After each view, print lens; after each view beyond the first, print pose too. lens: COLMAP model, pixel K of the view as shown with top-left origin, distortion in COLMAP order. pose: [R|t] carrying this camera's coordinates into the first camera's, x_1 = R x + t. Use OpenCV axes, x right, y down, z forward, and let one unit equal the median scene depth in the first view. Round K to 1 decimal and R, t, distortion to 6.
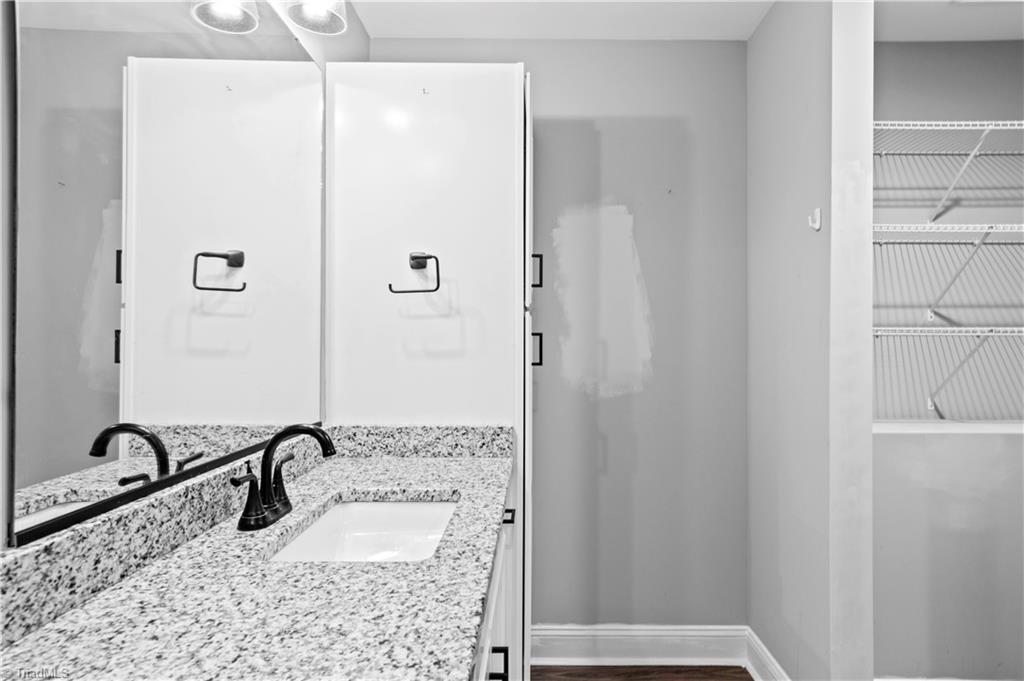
lens RADIAL K [[577.5, 0, 518.1], [0, 577.5, 338.0], [0, 0, 1]] dist [0.005985, 0.003356]
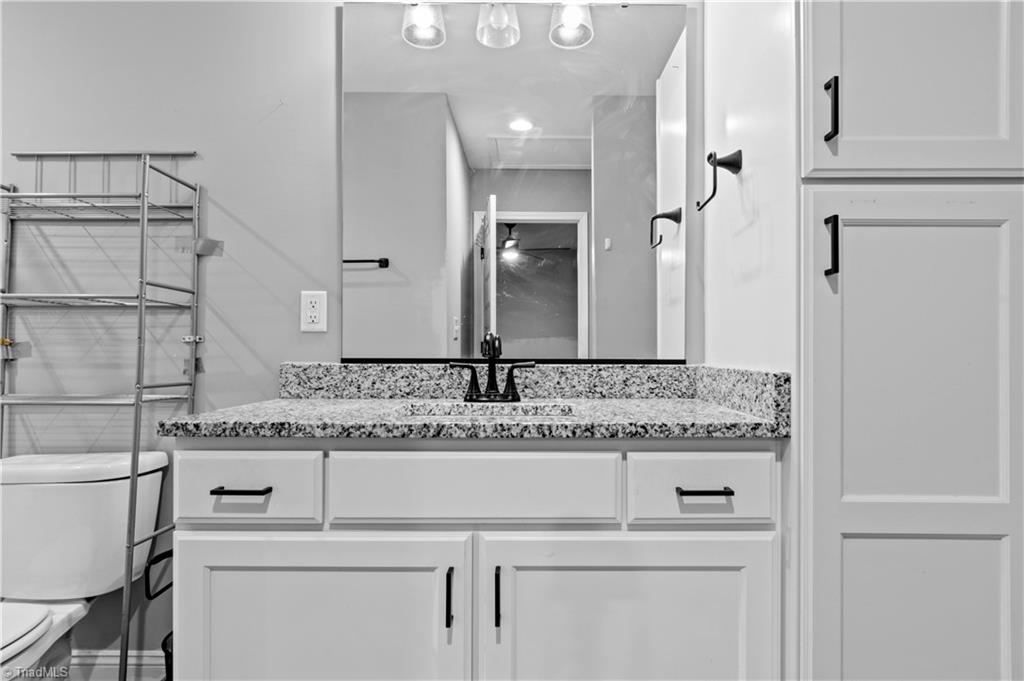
lens RADIAL K [[567.6, 0, 517.4], [0, 567.6, 343.1], [0, 0, 1]] dist [-0.004302, -0.001910]
pose [[0.009645, -0.003138, -0.999949, 1.250202], [0.005790, 0.999978, -0.003082, 0.241452], [0.999937, -0.005760, 0.009663, 1.430117]]
